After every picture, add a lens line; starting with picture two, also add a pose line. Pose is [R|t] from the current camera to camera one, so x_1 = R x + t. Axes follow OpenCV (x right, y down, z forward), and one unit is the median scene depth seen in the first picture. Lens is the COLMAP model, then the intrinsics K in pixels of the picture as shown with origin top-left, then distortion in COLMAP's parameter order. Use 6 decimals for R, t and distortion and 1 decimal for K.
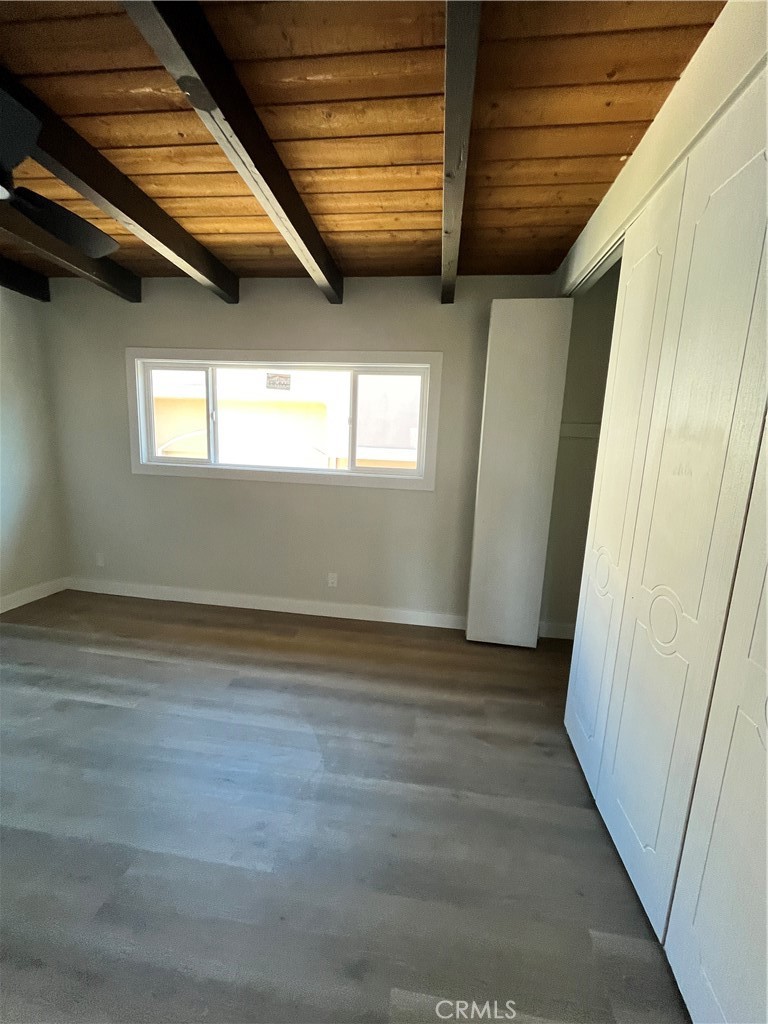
lens RADIAL K [[411.1, 0, 383.6], [0, 411.1, 510.5], [0, 0, 1]] dist [-0.003508, -0.000219]
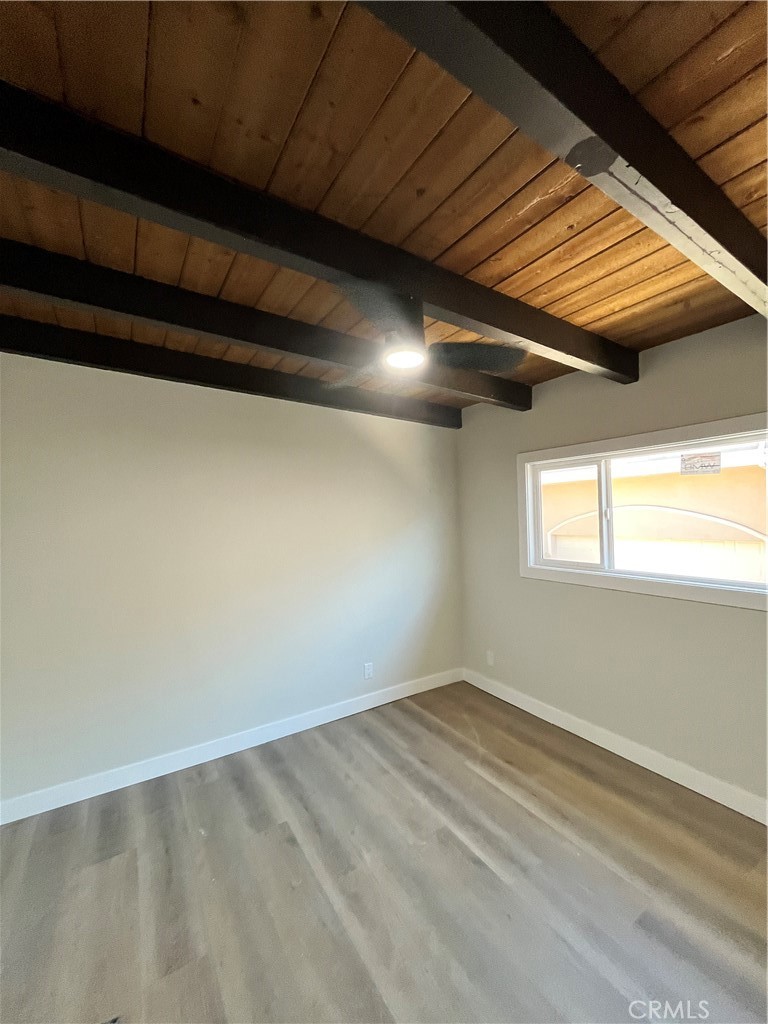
lens RADIAL K [[415.8, 0, 384.0], [0, 415.8, 512.0], [0, 0, 1]] dist [-0.001874, -0.000254]
pose [[0.641418, -0.068540, -0.764124, -0.077638], [-0.072234, 0.986181, -0.149093, -0.104240], [0.763783, 0.150827, 0.627604, 0.156371]]
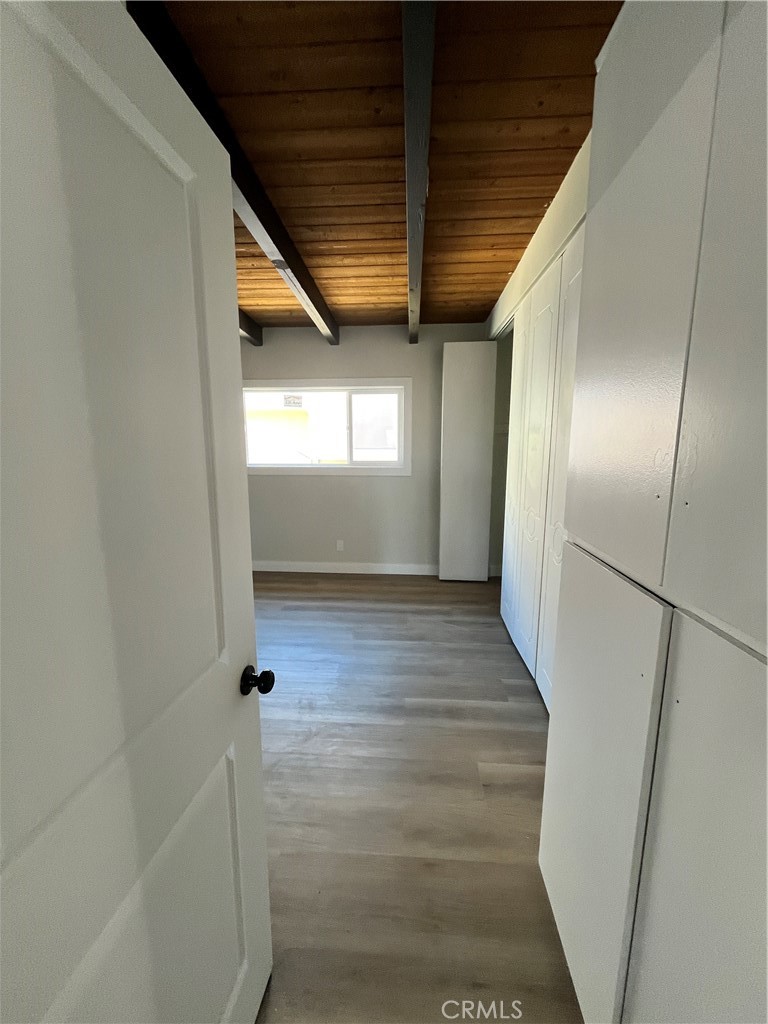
lens RADIAL K [[411.1, 0, 383.6], [0, 411.1, 510.5], [0, 0, 1]] dist [-0.003508, -0.000219]
pose [[0.996959, -0.051825, 0.058196, -0.075881], [0.052034, 0.998643, -0.002087, 0.090324], [-0.058009, 0.005109, 0.998303, -0.509535]]
